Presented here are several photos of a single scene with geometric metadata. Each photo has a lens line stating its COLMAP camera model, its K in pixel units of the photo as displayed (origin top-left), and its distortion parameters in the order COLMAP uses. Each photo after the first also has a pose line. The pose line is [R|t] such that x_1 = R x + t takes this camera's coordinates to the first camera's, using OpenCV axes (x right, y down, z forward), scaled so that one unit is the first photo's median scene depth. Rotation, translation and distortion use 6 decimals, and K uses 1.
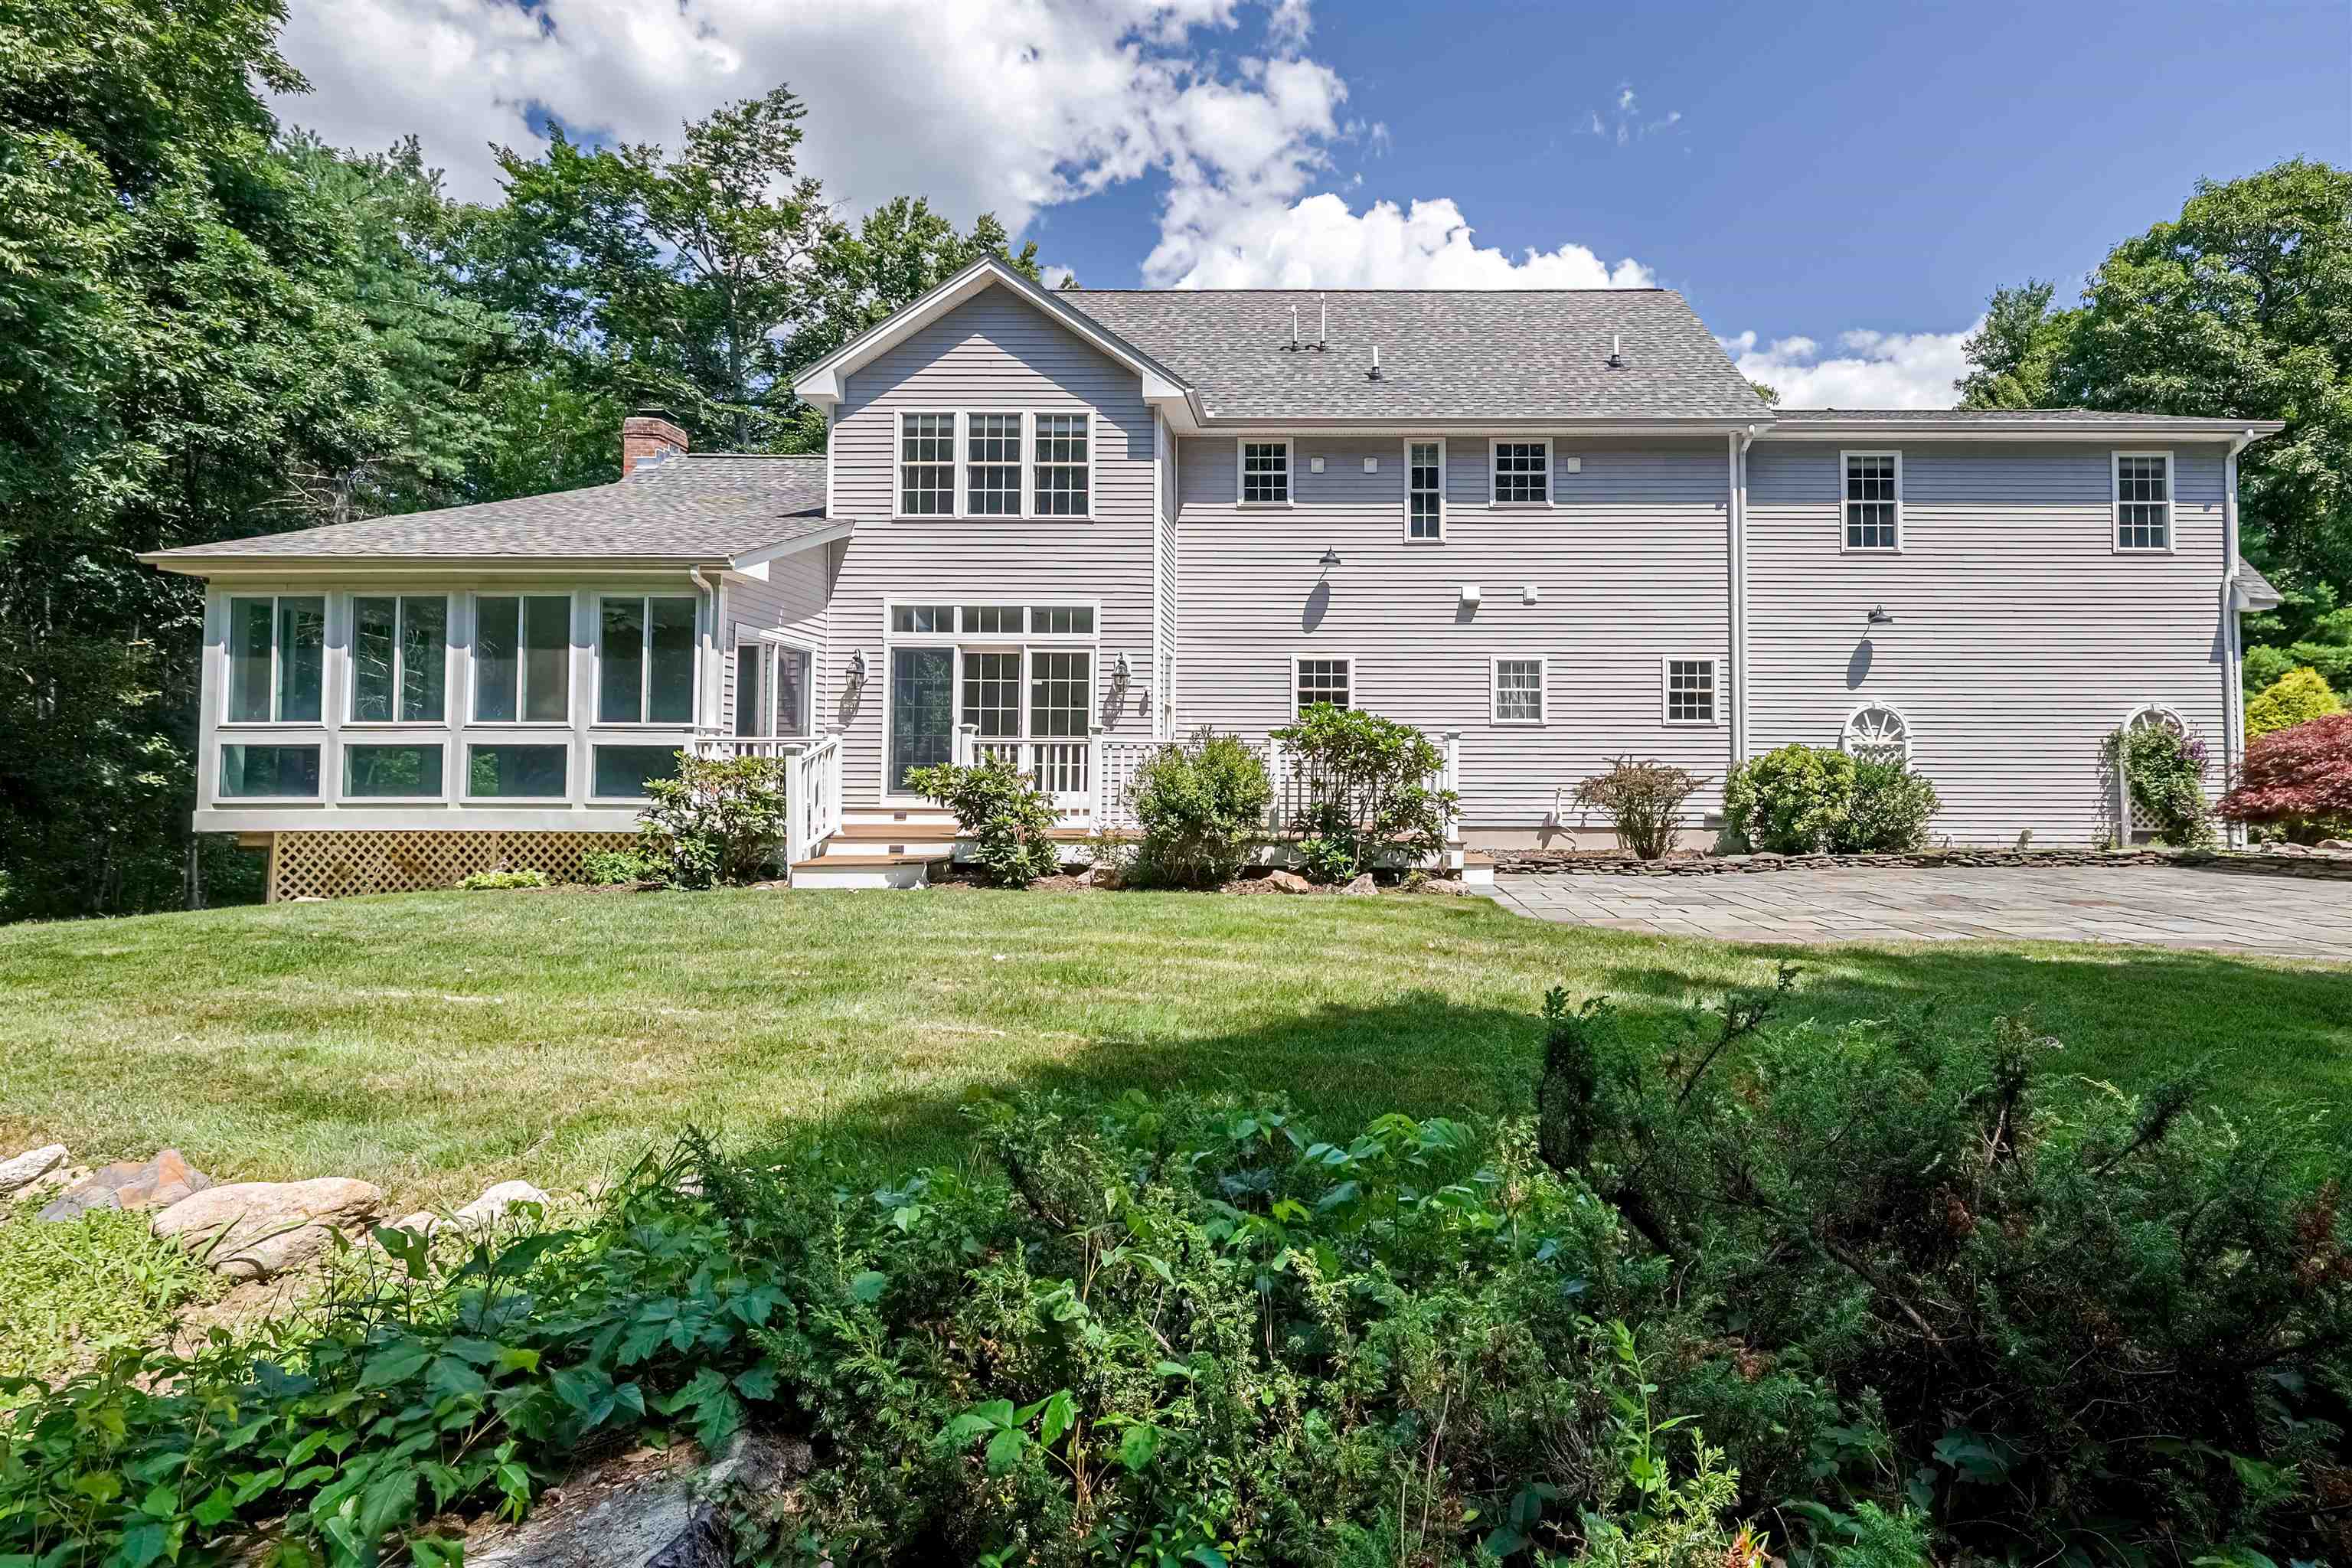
lens RADIAL K [[1084.3, 0, 1324.9], [0, 1084.3, 743.8], [0, 0, 1]] dist [0.000232, 0.000212]
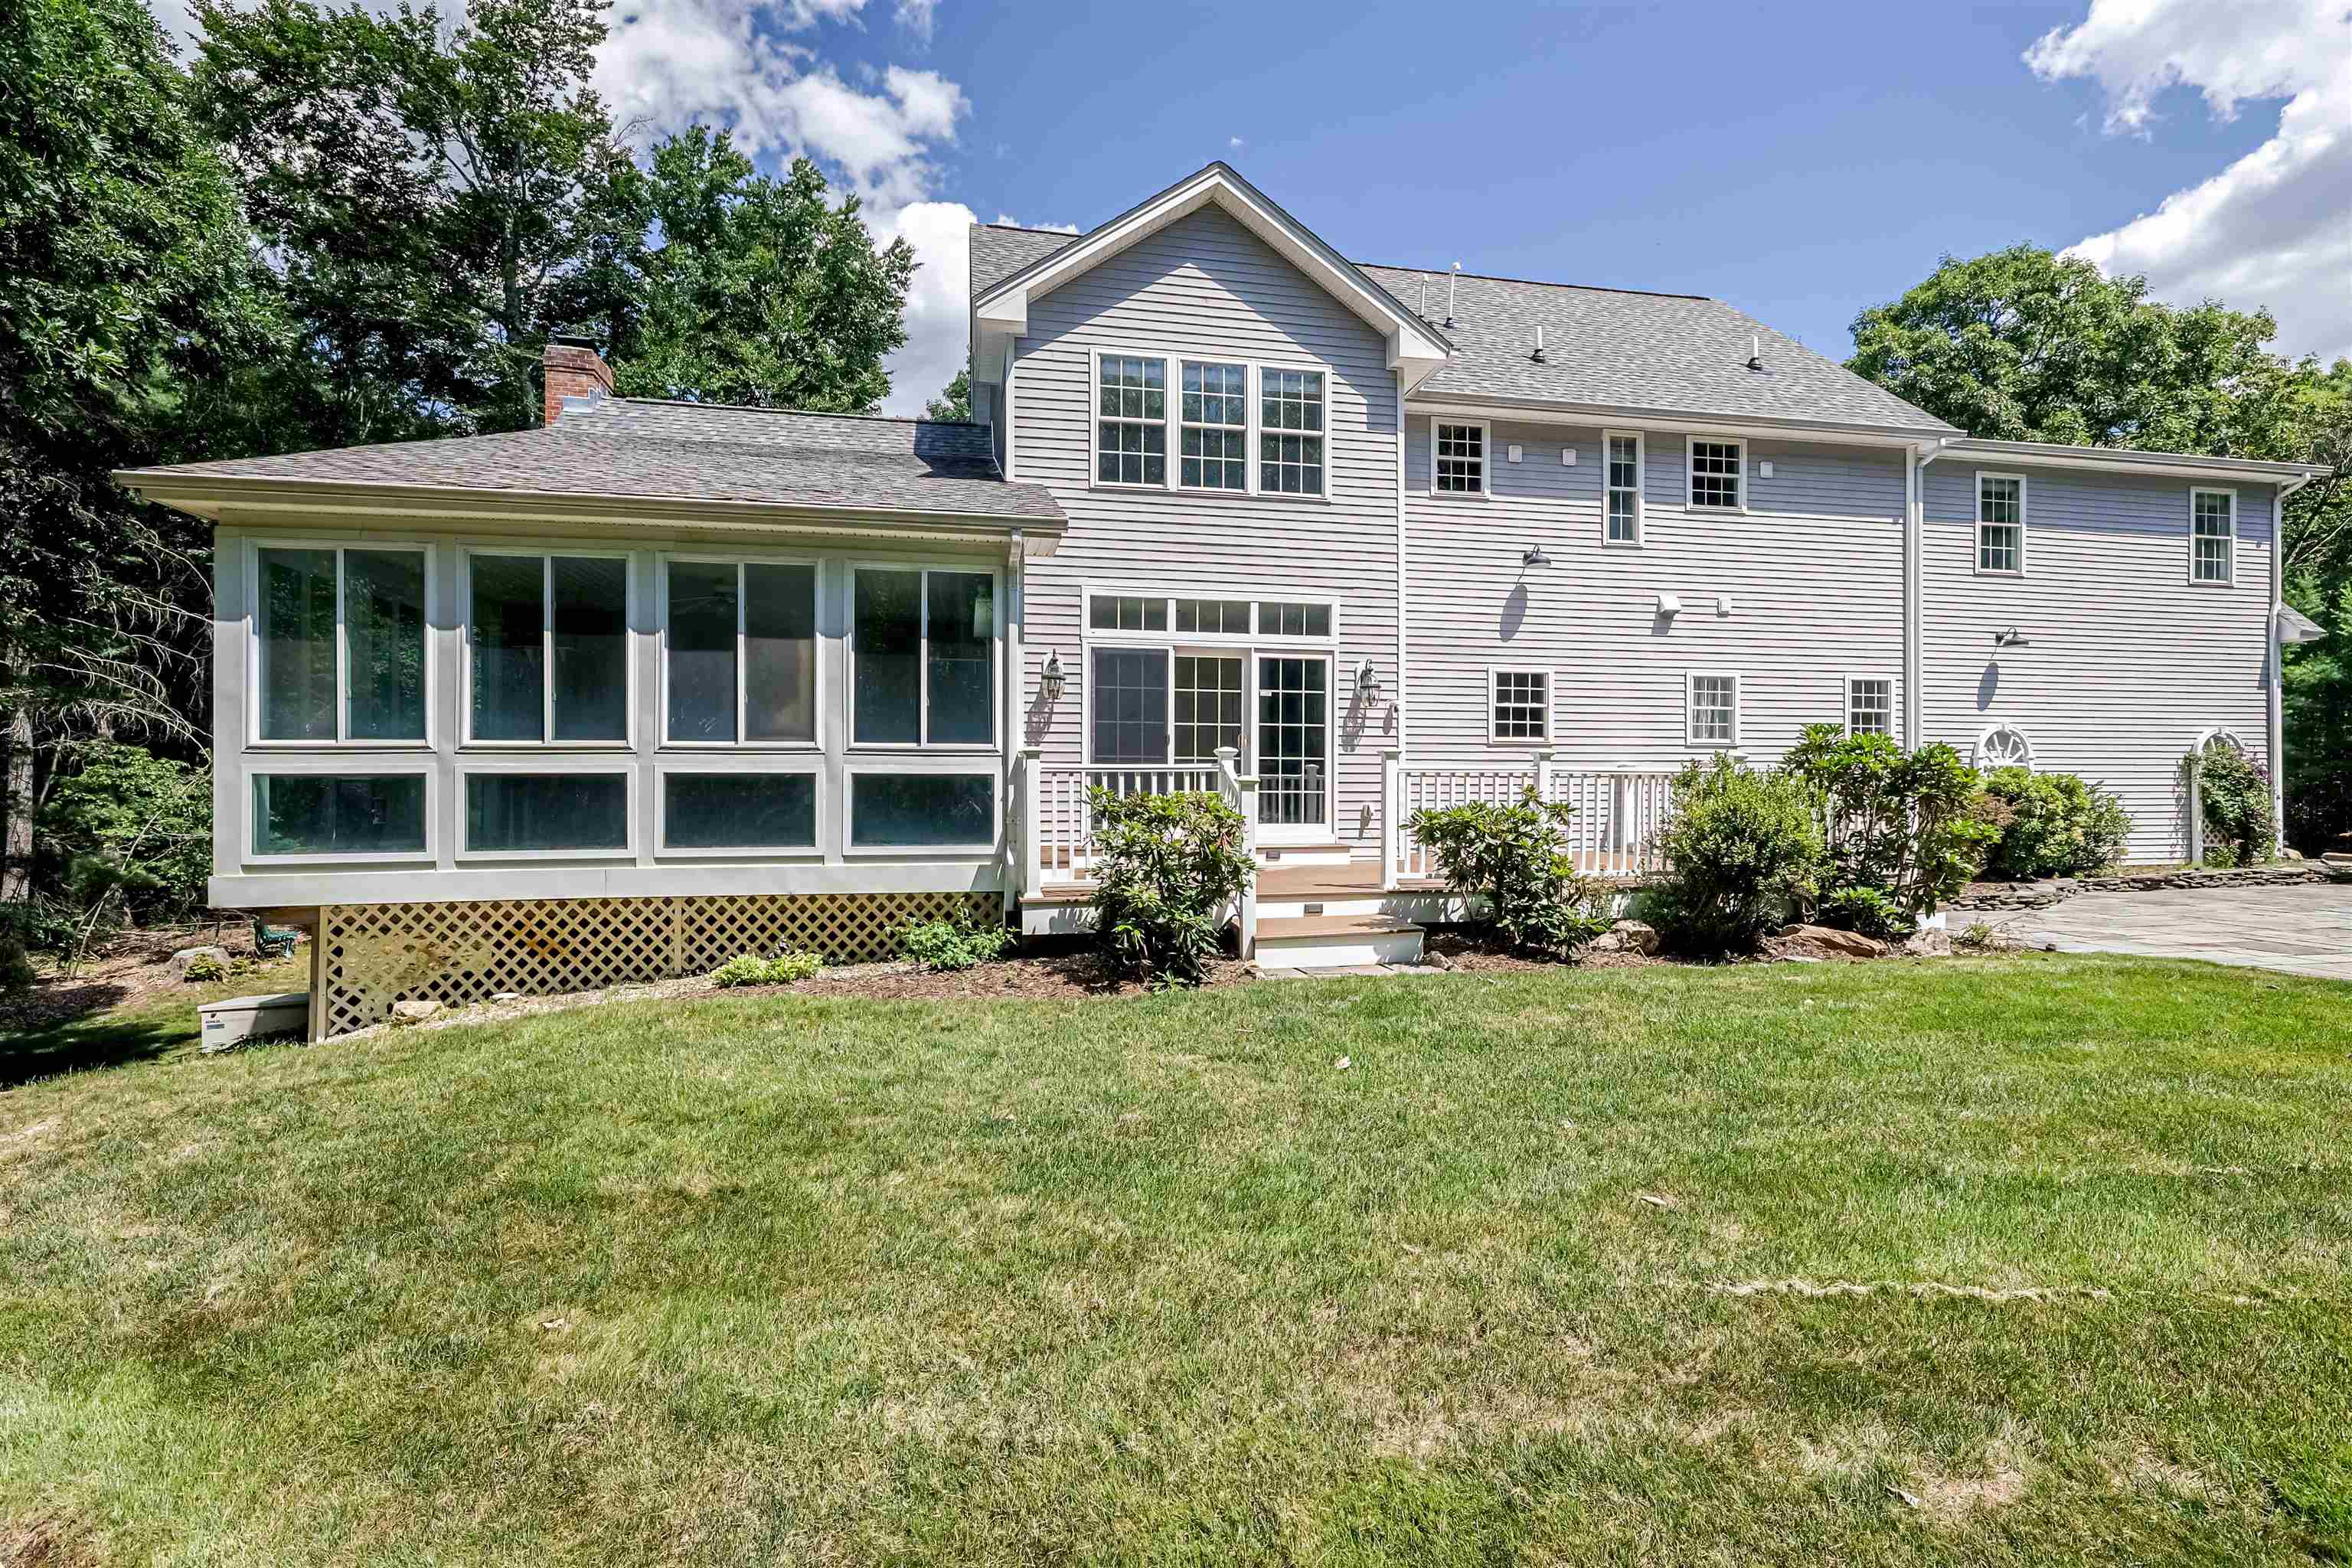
lens RADIAL K [[1043.1, 0, 1176.0], [0, 1043.1, 784.0], [0, 0, 1]] dist [0.001750, 0.000711]
pose [[0.979160, -0.003532, 0.203058, -0.492508], [-0.002906, 0.999503, 0.031403, -0.011912], [-0.203068, -0.031339, 0.978663, 0.223532]]
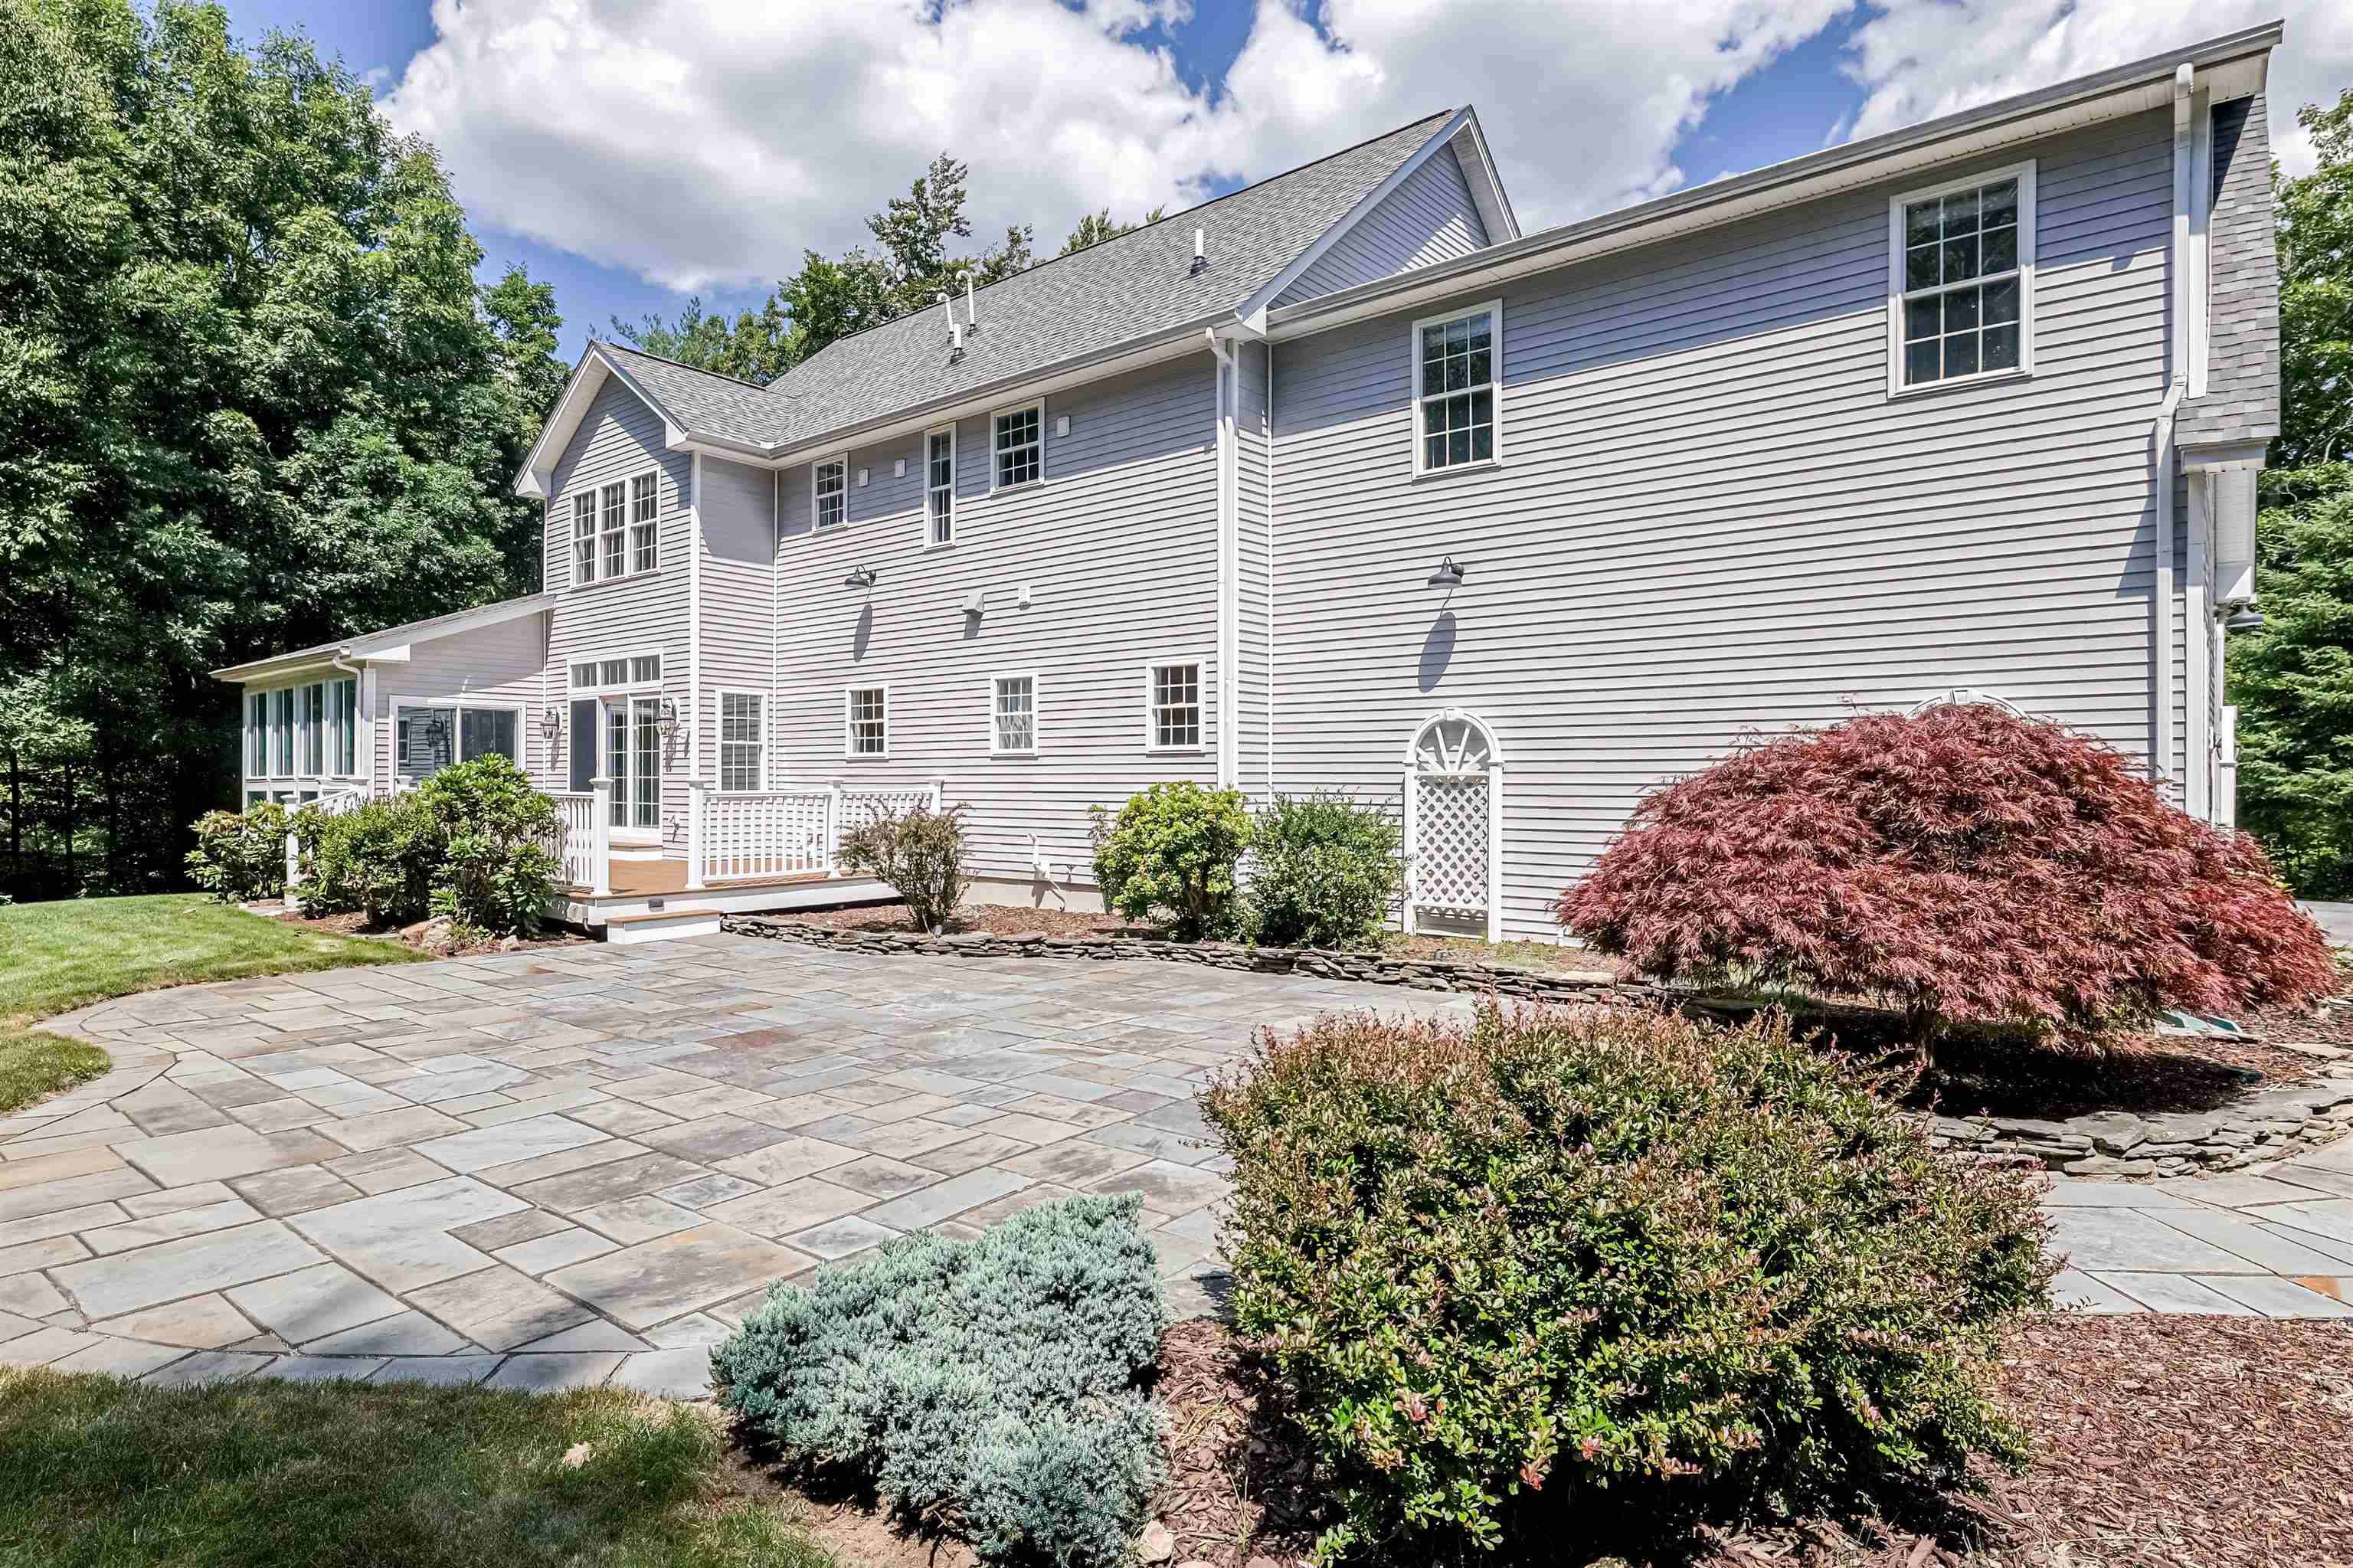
lens RADIAL K [[1217.8, 0, 1176.5], [0, 1217.8, 784.0], [0, 0, 1]] dist [-0.001720, -0.001460]
pose [[0.785282, -0.002528, -0.619133, 0.910454], [0.021931, 0.999478, 0.023735, -0.016689], [0.618750, -0.032217, 0.784927, 0.371244]]
